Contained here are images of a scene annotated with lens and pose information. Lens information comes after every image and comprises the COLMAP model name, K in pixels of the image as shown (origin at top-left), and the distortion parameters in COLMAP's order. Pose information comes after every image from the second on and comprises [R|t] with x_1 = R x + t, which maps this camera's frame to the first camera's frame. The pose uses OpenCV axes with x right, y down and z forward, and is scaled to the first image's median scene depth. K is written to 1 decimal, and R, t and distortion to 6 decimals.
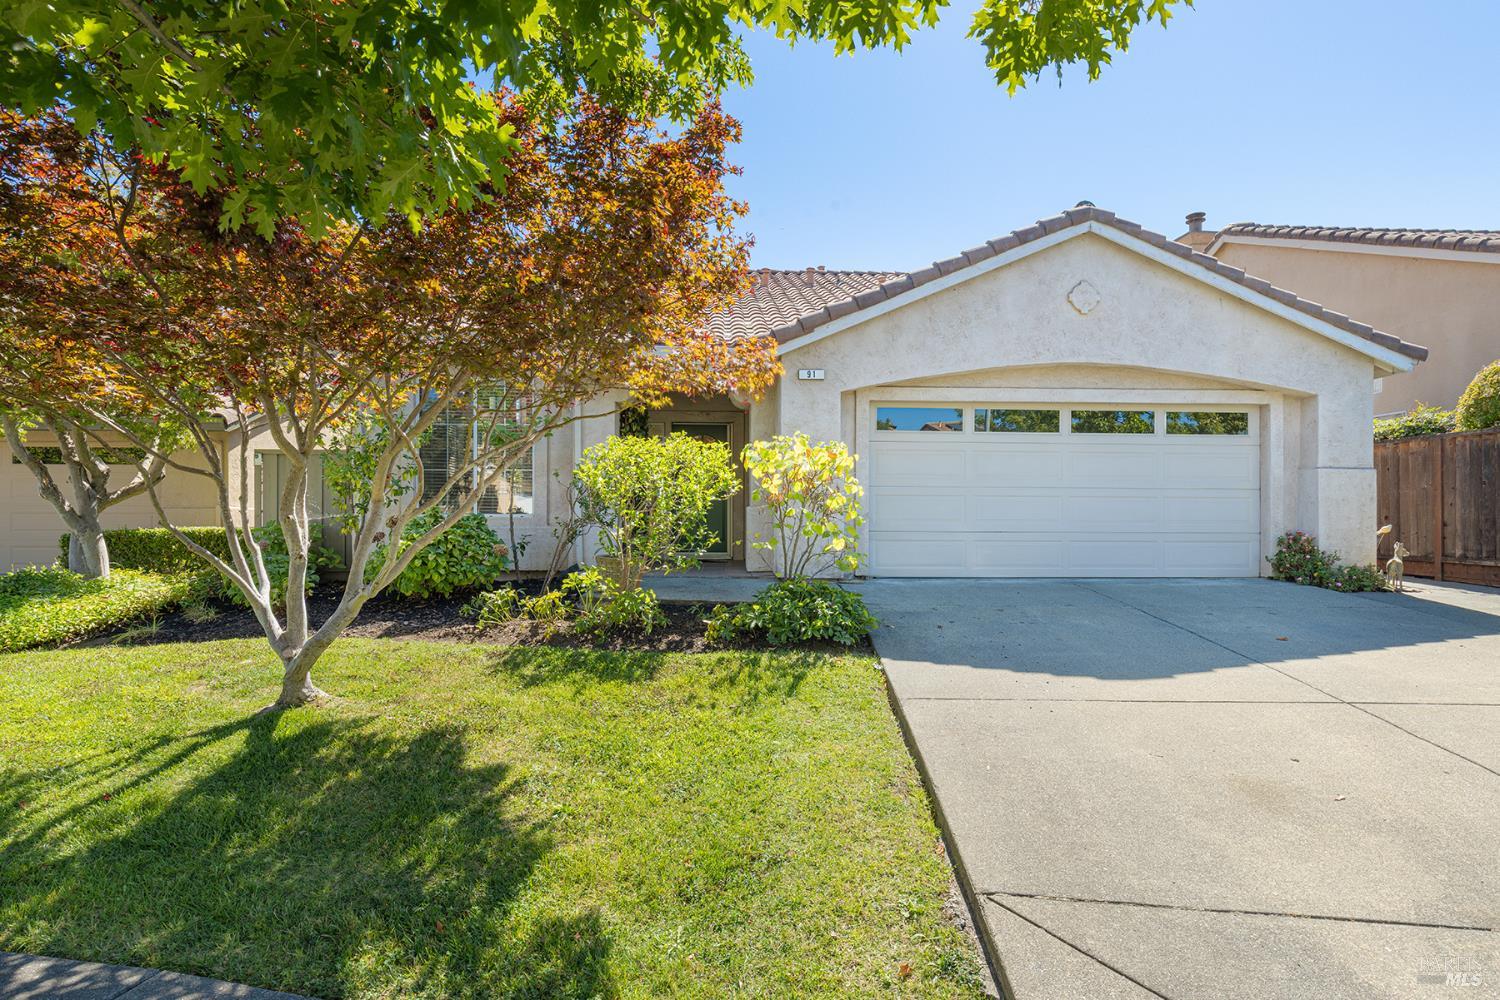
lens RADIAL K [[738.6, 0, 748.4], [0, 738.6, 504.9], [0, 0, 1]] dist [-0.002230, -0.000523]
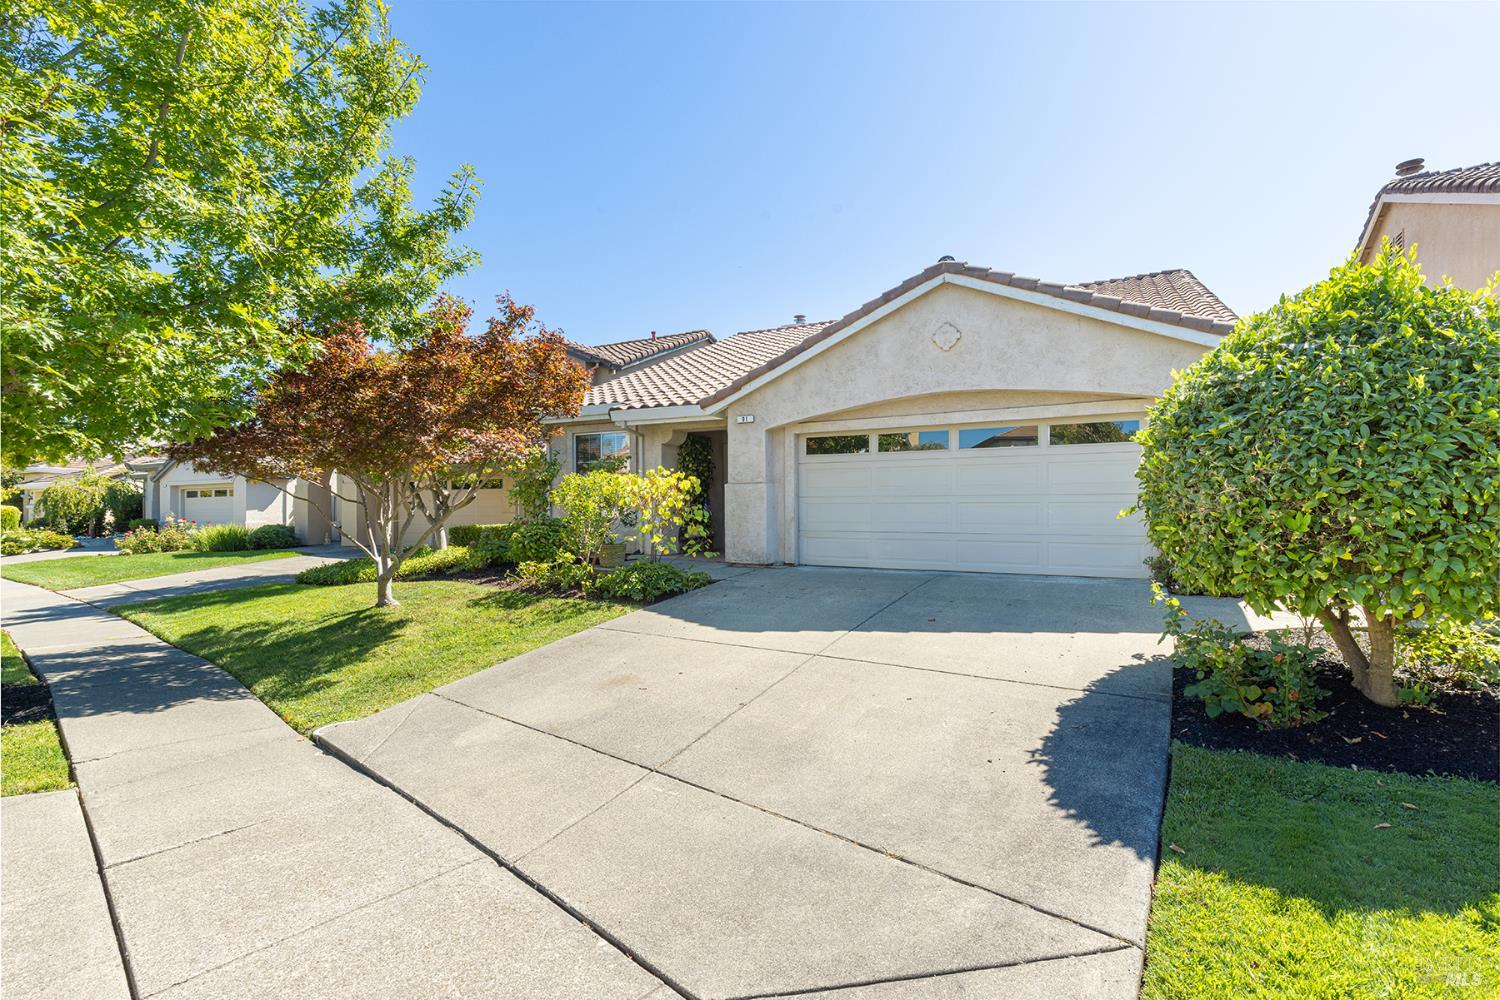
lens RADIAL K [[654.2, 0, 759.8], [0, 654.2, 501.6], [0, 0, 1]] dist [0.002368, 0.000291]
pose [[0.865158, -0.010826, -0.501383, 0.721021], [0.005345, 0.999909, -0.012367, -0.003096], [0.501471, 0.008020, 0.865137, -0.064791]]
